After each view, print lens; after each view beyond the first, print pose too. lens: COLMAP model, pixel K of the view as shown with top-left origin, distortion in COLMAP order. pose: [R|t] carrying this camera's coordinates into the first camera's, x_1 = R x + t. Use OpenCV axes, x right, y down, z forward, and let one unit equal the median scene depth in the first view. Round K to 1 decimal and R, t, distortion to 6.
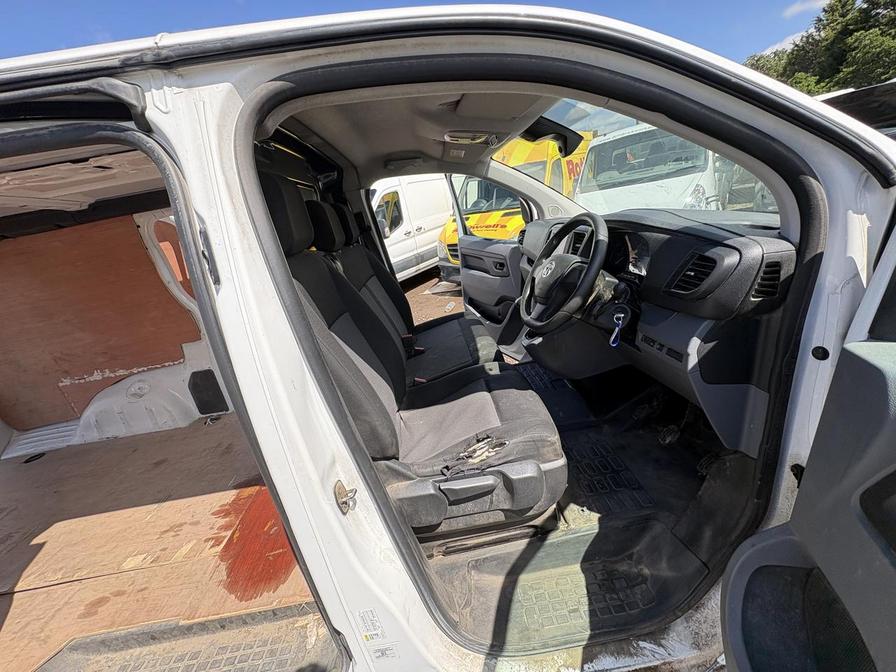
lens RADIAL K [[358.7, 0, 450.2], [0, 358.7, 337.4], [0, 0, 1]] dist [0.003608, -0.000052]
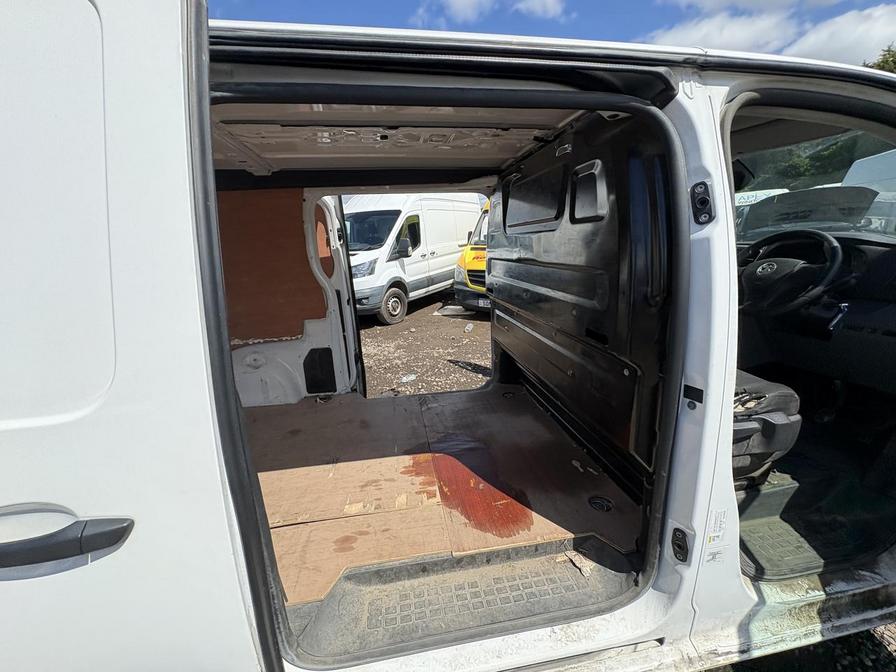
lens RADIAL K [[358.7, 0, 453.1], [0, 358.7, 334.5], [0, 0, 1]] dist [0.003608, -0.000052]
pose [[0.987530, 0.100355, 0.121299, -0.851101], [-0.087462, 0.990370, -0.107316, 0.245999], [-0.130901, 0.095369, 0.986798, -0.081419]]
